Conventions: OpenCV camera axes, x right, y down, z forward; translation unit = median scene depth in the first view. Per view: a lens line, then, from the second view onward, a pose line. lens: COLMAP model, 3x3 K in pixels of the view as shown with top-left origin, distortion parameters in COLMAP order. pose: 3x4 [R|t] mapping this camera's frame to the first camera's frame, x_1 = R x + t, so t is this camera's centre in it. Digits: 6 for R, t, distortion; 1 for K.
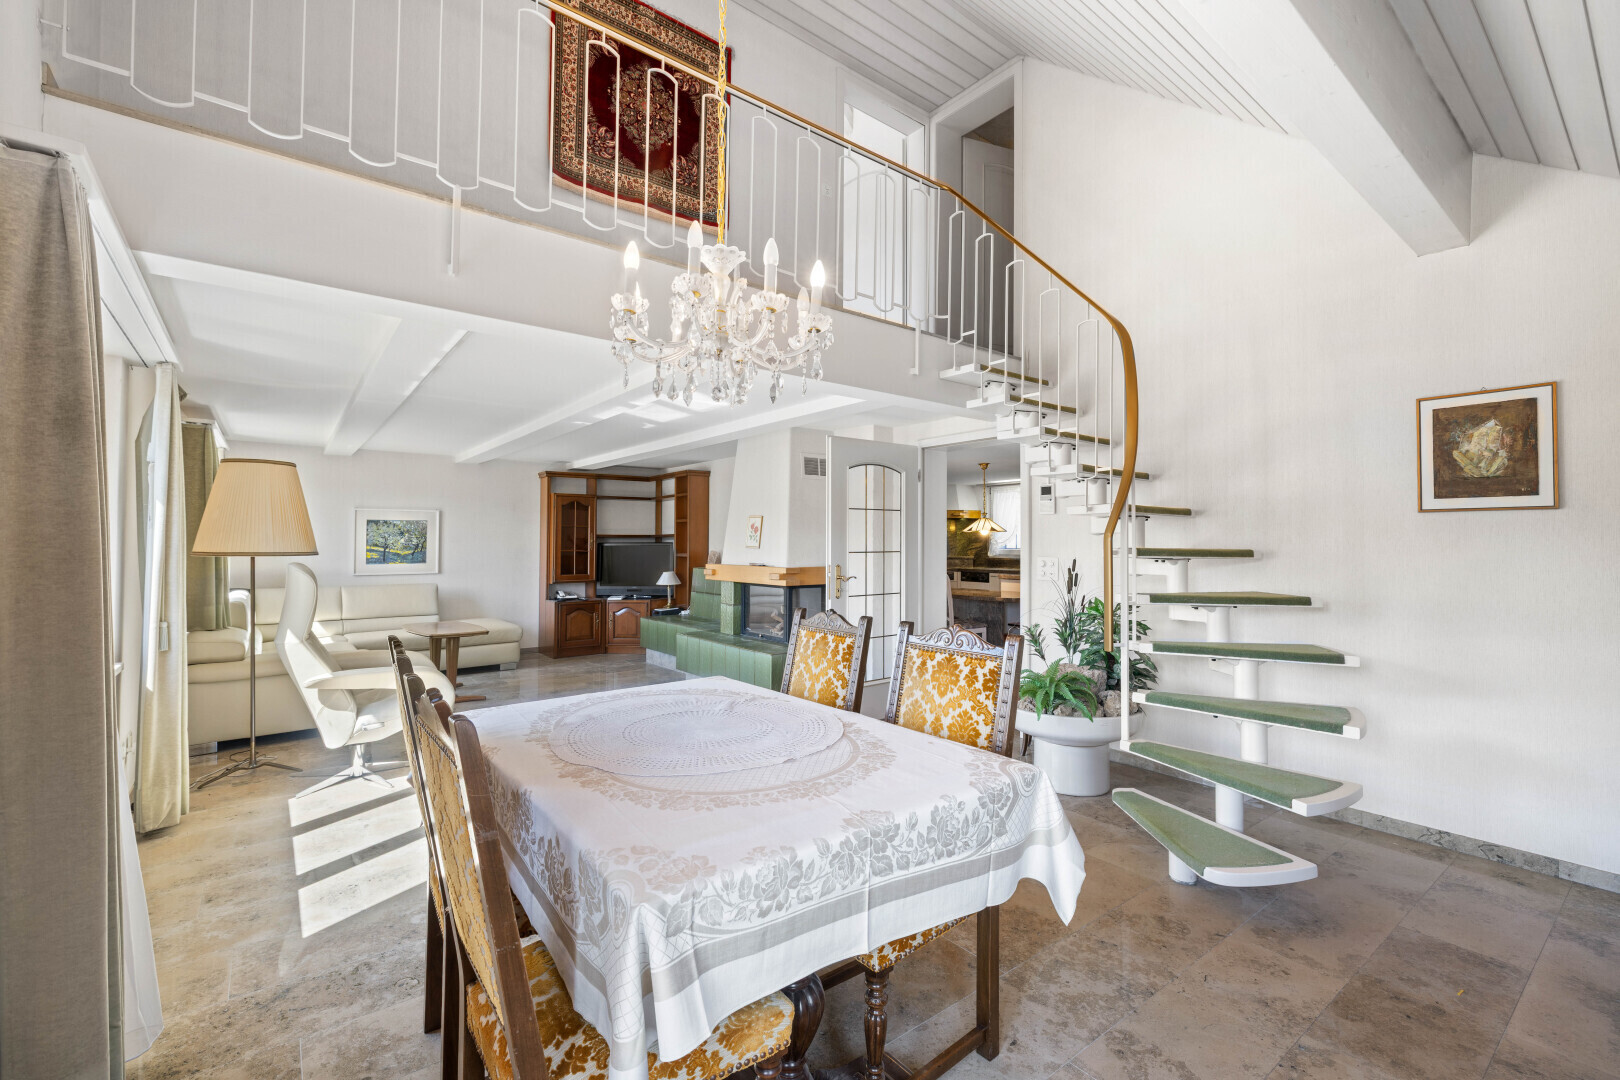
lens RADIAL K [[695.1, 0, 811.4], [0, 695.1, 535.7], [0, 0, 1]] dist [0.001726, 0.000102]
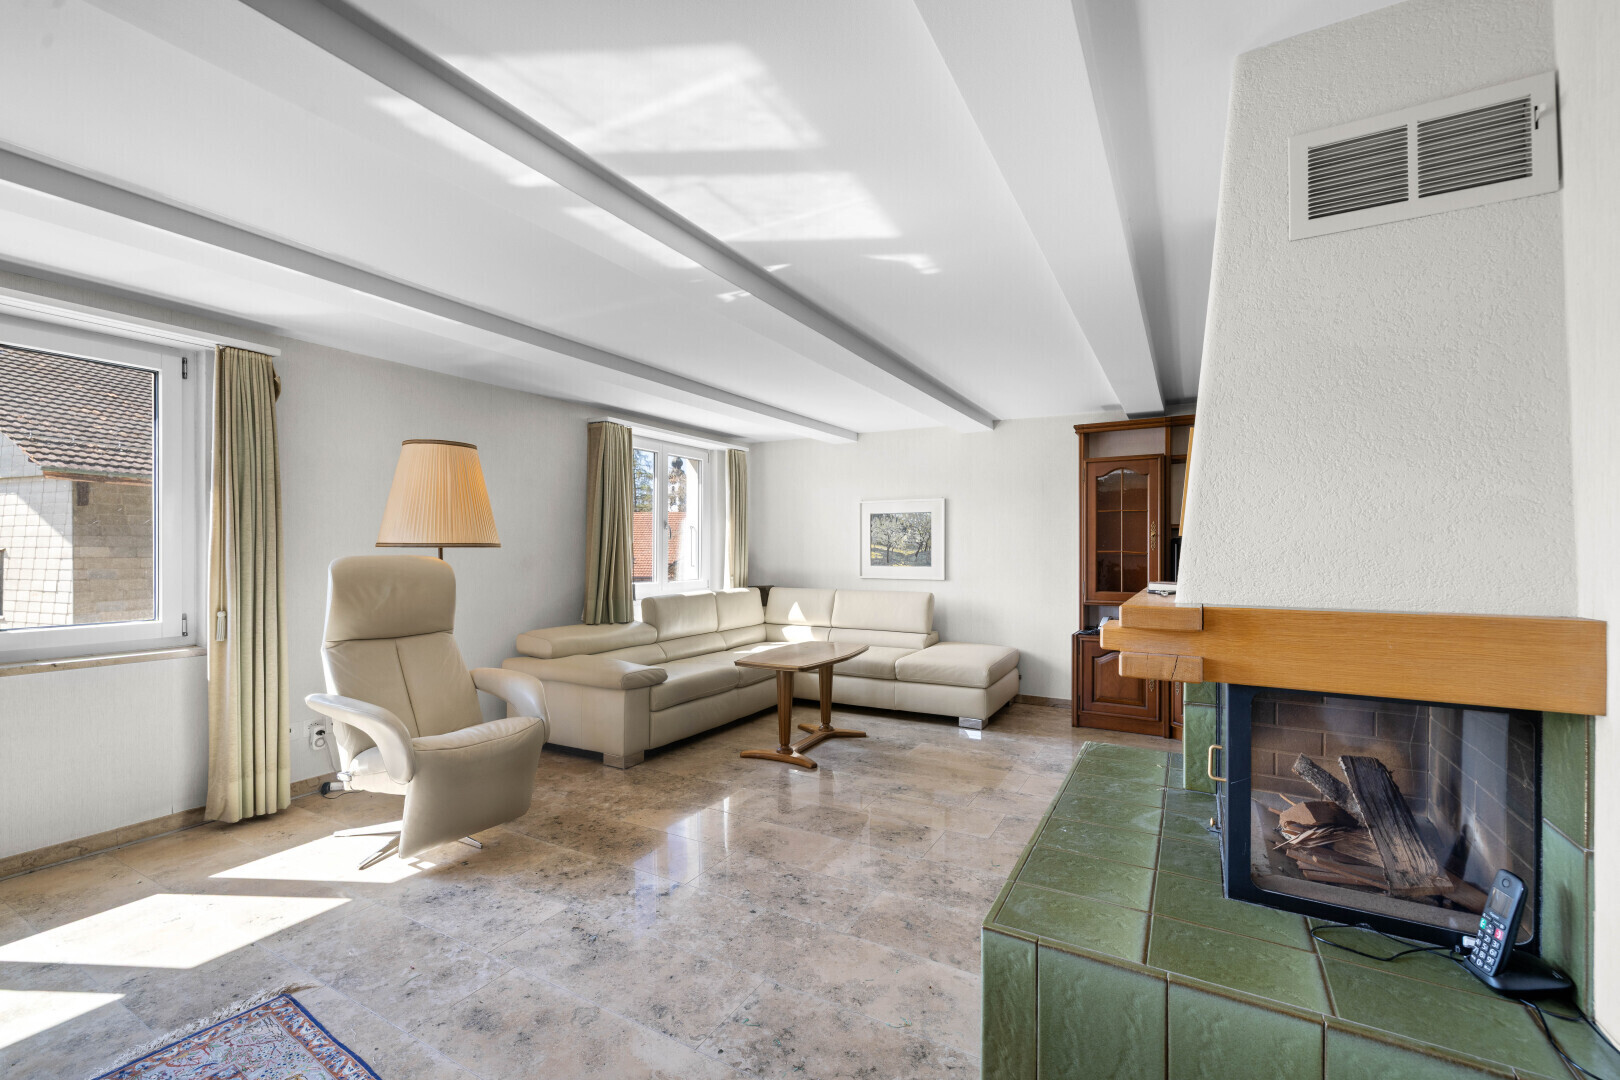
lens RADIAL K [[695.1, 0, 807.5], [0, 695.1, 545.7], [0, 0, 1]] dist [0.001726, 0.000102]
pose [[0.382300, -0.007014, -0.924012, 0.118685], [0.009312, 0.999950, -0.003737, 0.018292], [0.923992, -0.007175, 0.382346, 0.586438]]
